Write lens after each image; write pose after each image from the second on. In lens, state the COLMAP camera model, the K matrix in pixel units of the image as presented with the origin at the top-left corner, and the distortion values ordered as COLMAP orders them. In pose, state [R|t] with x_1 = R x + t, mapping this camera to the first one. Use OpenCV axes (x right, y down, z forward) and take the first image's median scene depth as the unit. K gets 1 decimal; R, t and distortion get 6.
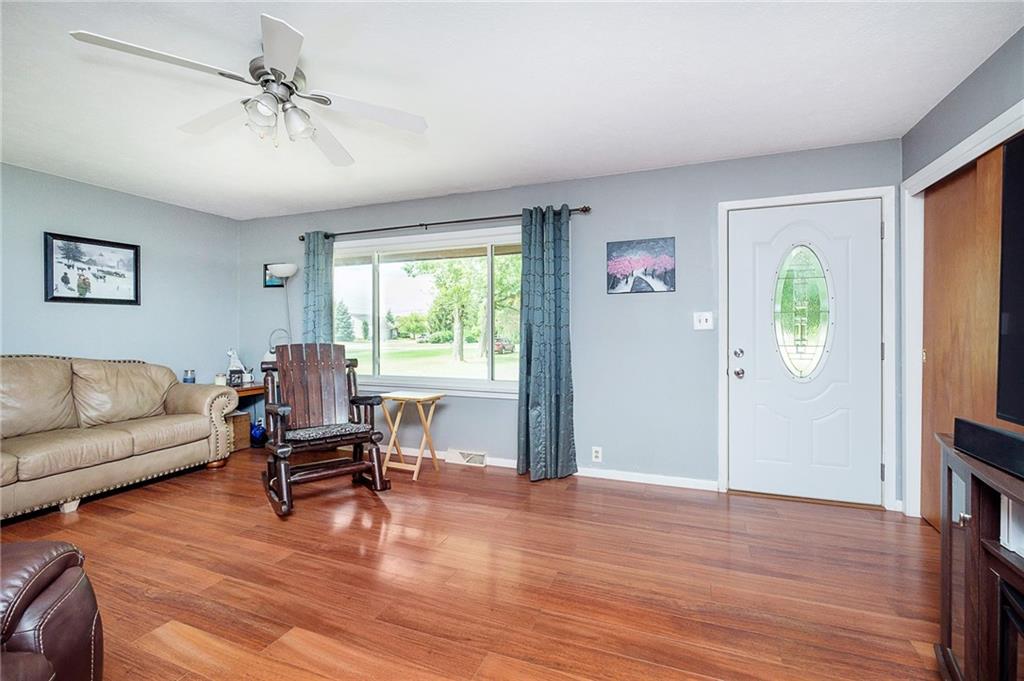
lens RADIAL K [[449.3, 0, 521.6], [0, 449.3, 333.3], [0, 0, 1]] dist [-0.009219, -0.000124]
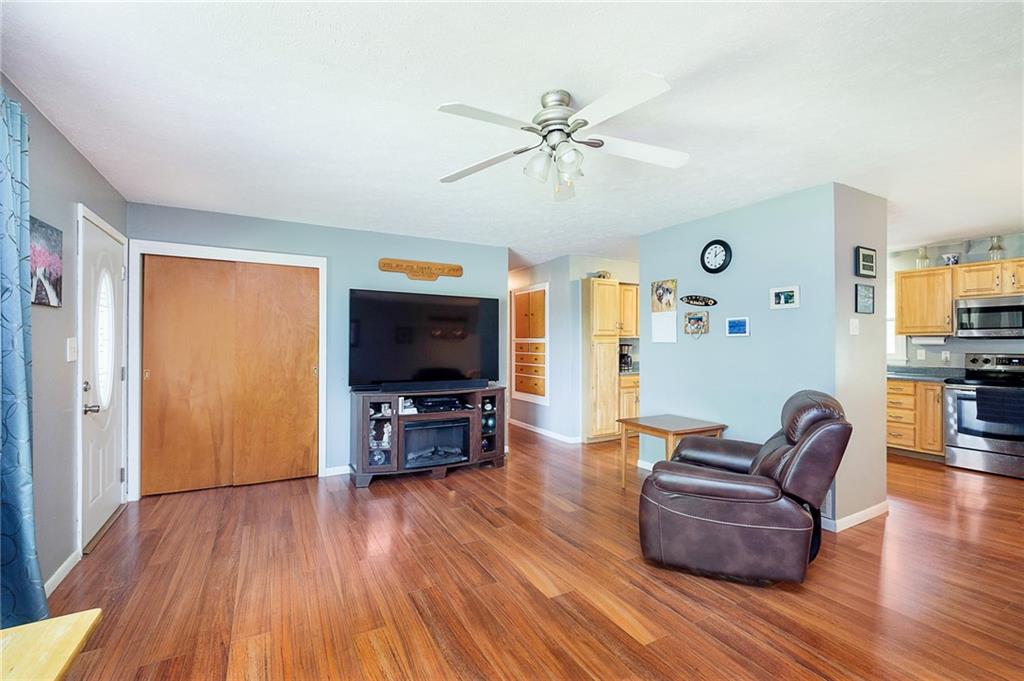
lens RADIAL K [[449.3, 0, 521.6], [0, 449.3, 342.6], [0, 0, 1]] dist [-0.009219, -0.000124]
pose [[-0.785337, 0.001488, 0.619066, -0.605692], [0.002661, 0.999996, 0.000971, -0.033652], [-0.619063, 0.002410, -0.785338, 1.003029]]
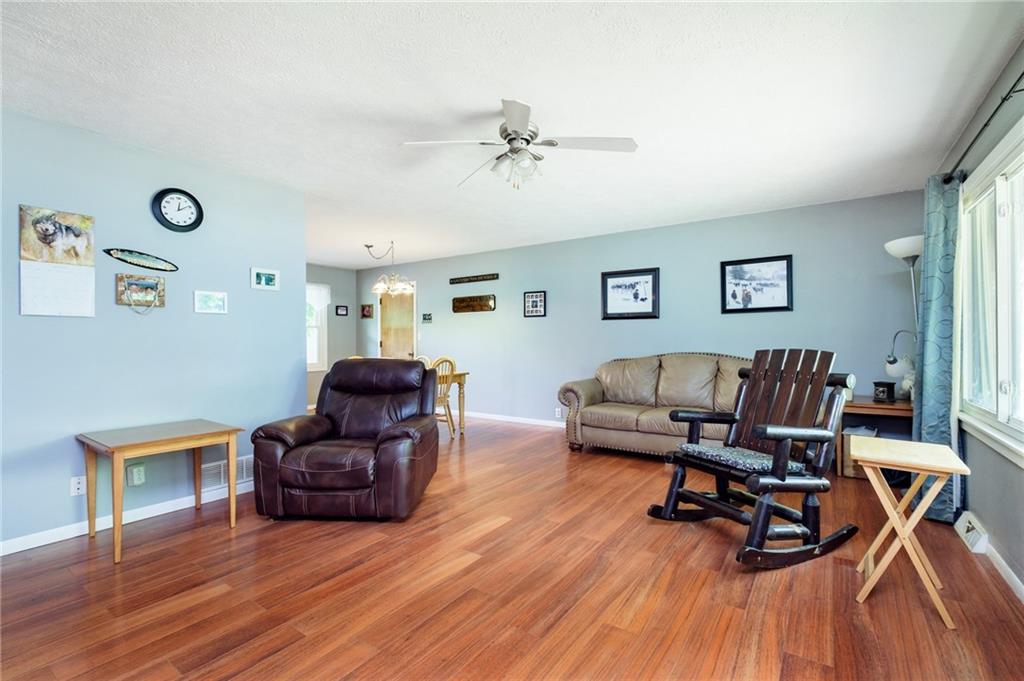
lens RADIAL K [[449.3, 0, 519.9], [0, 449.3, 341.4], [0, 0, 1]] dist [-0.009219, -0.000124]
pose [[-0.214874, 0.005192, -0.976628, 0.376846], [-0.000761, 0.999985, 0.005484, 0.005384], [0.976642, 0.001922, -0.214867, 0.684357]]
